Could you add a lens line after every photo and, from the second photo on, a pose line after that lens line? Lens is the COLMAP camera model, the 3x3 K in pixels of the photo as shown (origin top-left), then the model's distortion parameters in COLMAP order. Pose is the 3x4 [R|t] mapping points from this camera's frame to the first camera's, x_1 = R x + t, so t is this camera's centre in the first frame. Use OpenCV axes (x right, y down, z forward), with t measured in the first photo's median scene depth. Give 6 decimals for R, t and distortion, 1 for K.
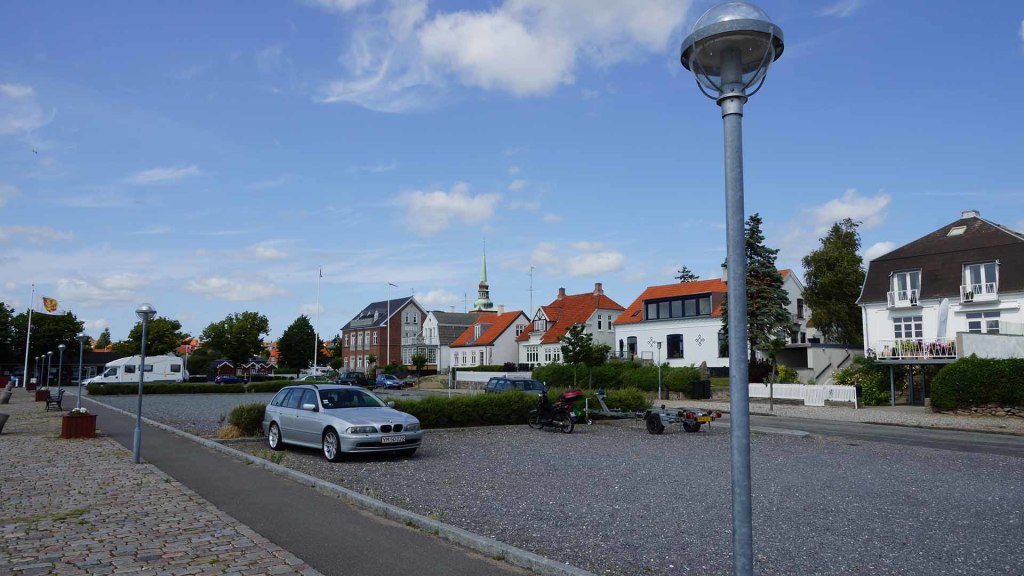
lens RADIAL K [[695.7, 0, 509.6], [0, 695.7, 293.0], [0, 0, 1]] dist [0.002403, -0.003150]
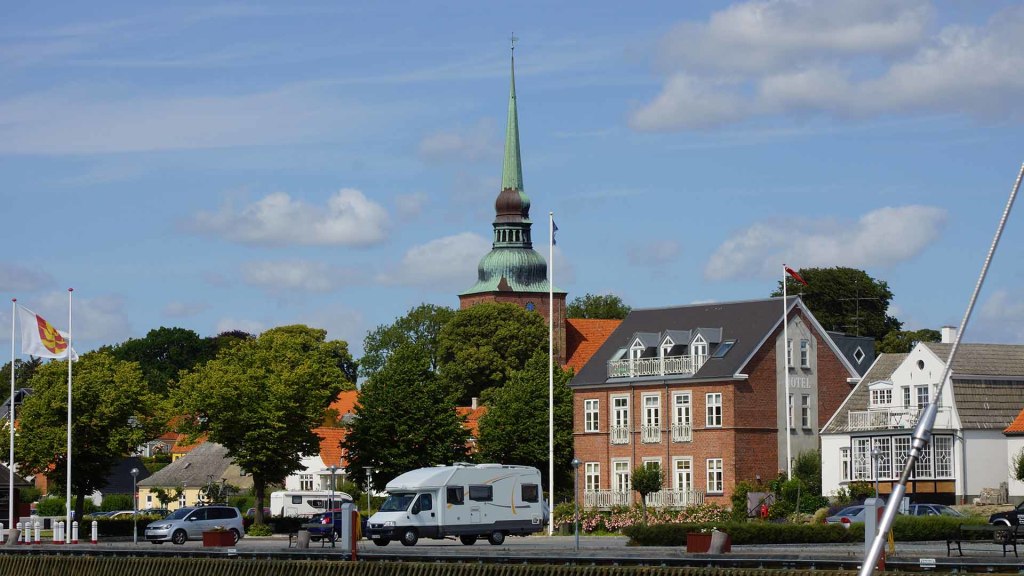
lens RADIAL K [[2775.1, 0, 512.4], [0, 2775.1, 287.7], [0, 0, 1]] dist [-0.150659, 0.000000]
pose [[0.997571, -0.002343, 0.069616, -0.453654], [0.000013, 0.999441, 0.033444, -0.055323], [-0.069656, -0.033362, 0.997013, -0.512838]]
